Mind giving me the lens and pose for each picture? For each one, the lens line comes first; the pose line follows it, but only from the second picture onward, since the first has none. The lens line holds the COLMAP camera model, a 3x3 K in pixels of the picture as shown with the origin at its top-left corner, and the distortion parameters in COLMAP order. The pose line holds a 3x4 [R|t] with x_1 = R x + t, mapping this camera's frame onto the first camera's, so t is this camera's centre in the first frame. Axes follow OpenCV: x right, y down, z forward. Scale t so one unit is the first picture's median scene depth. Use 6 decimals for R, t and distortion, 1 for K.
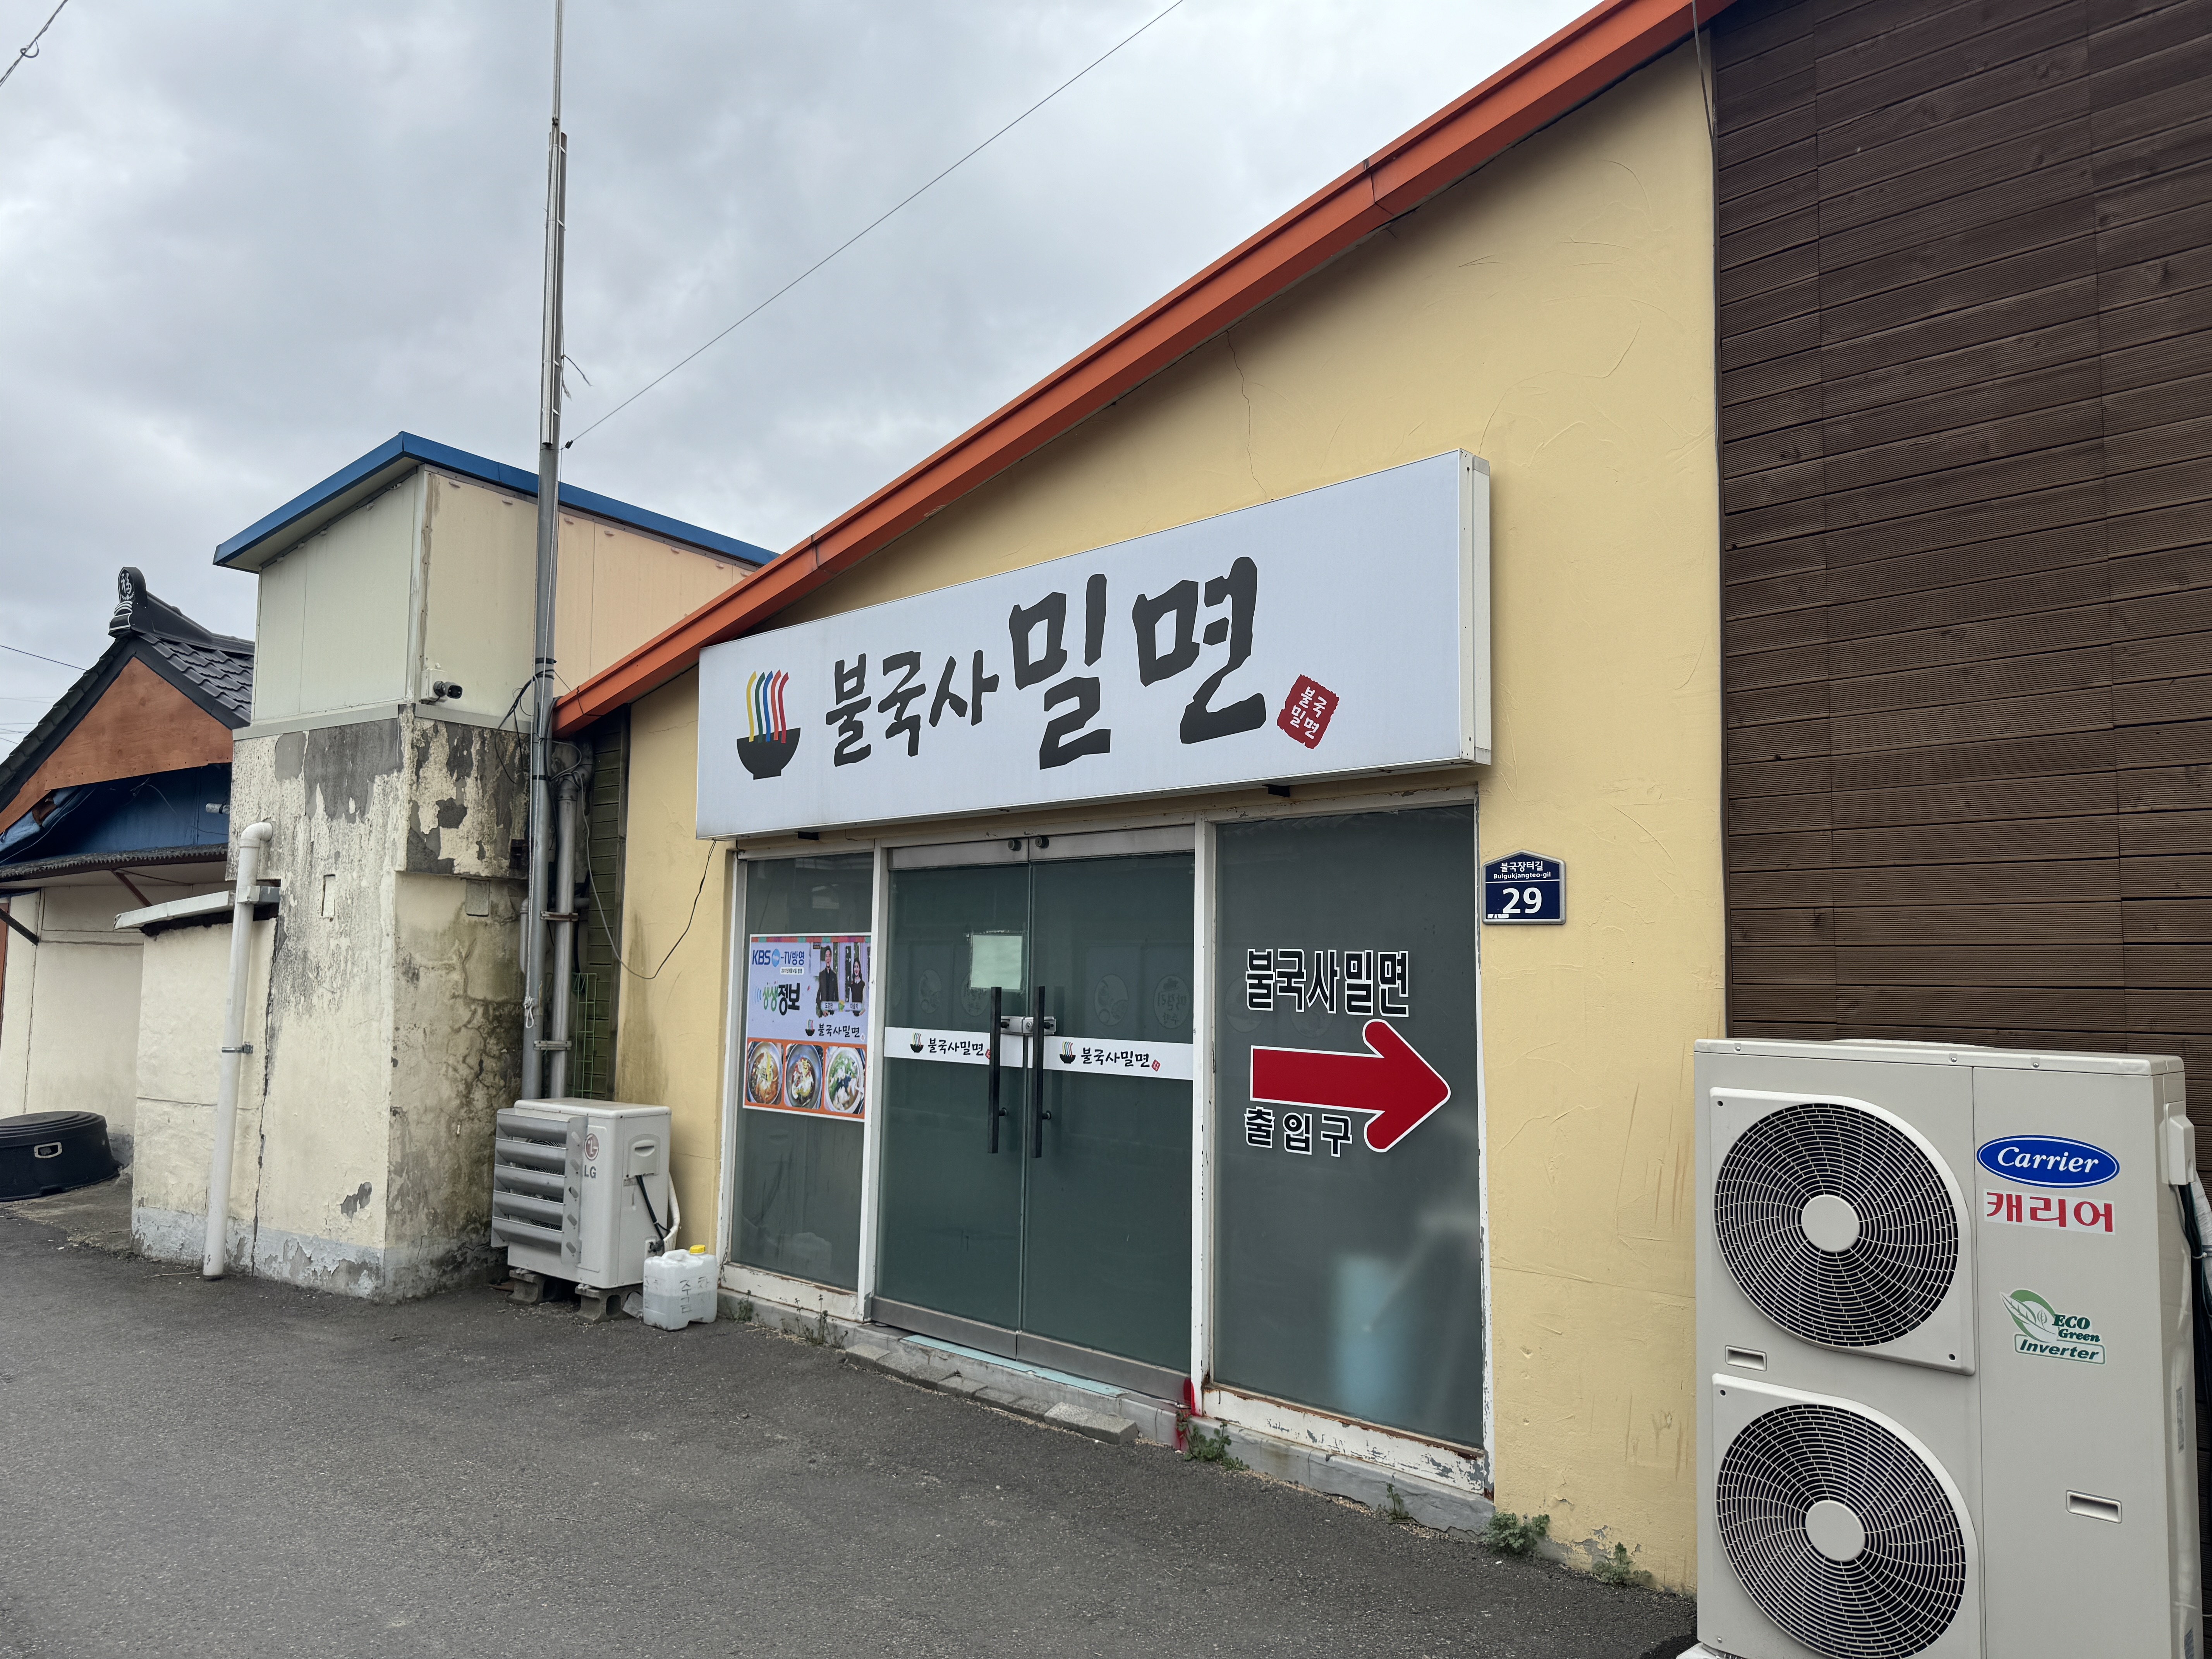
lens RADIAL K [[1542.9, 0, 1106.0], [0, 1542.9, 829.5], [0, 0, 1]] dist [0.030132, -0.038936]
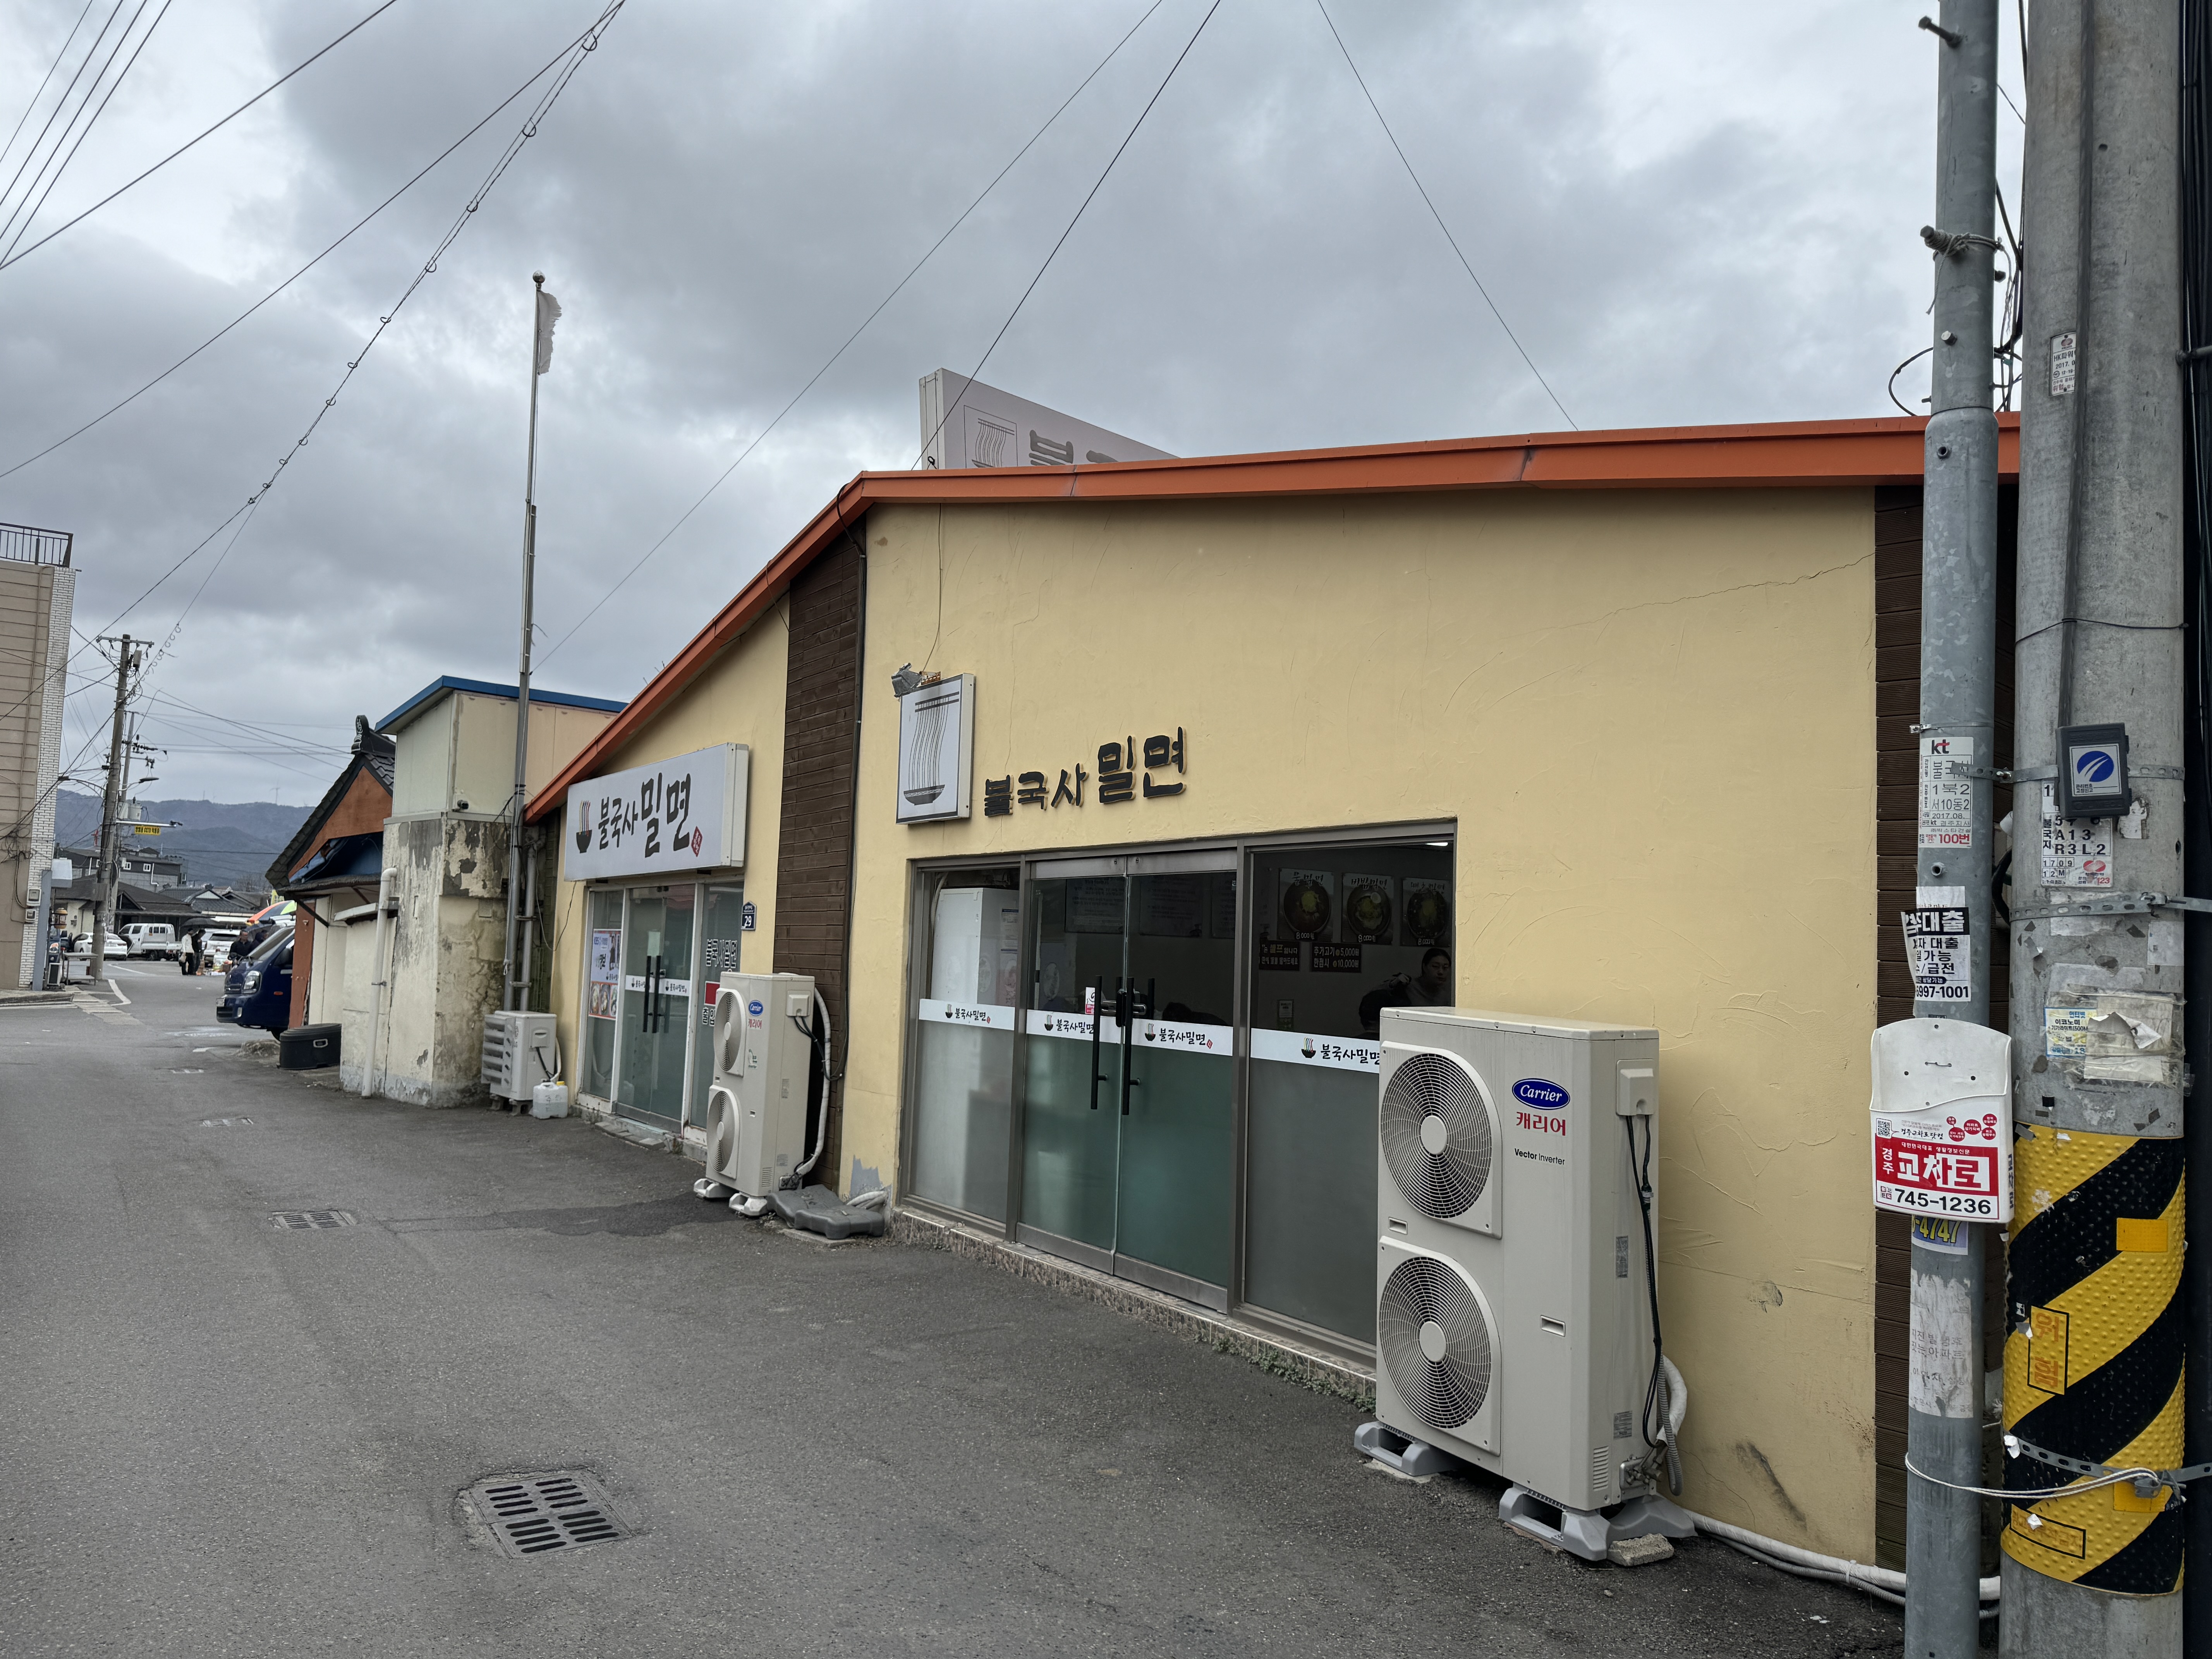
lens RADIAL K [[1563.1, 0, 1114.8], [0, 1563.1, 840.9], [0, 0, 1]] dist [0.024501, -0.007309]
pose [[0.978947, 0.004557, -0.204065, 0.799602], [-0.002706, 0.999953, 0.009349, -0.063454], [0.204098, -0.008600, 0.978913, -0.798537]]
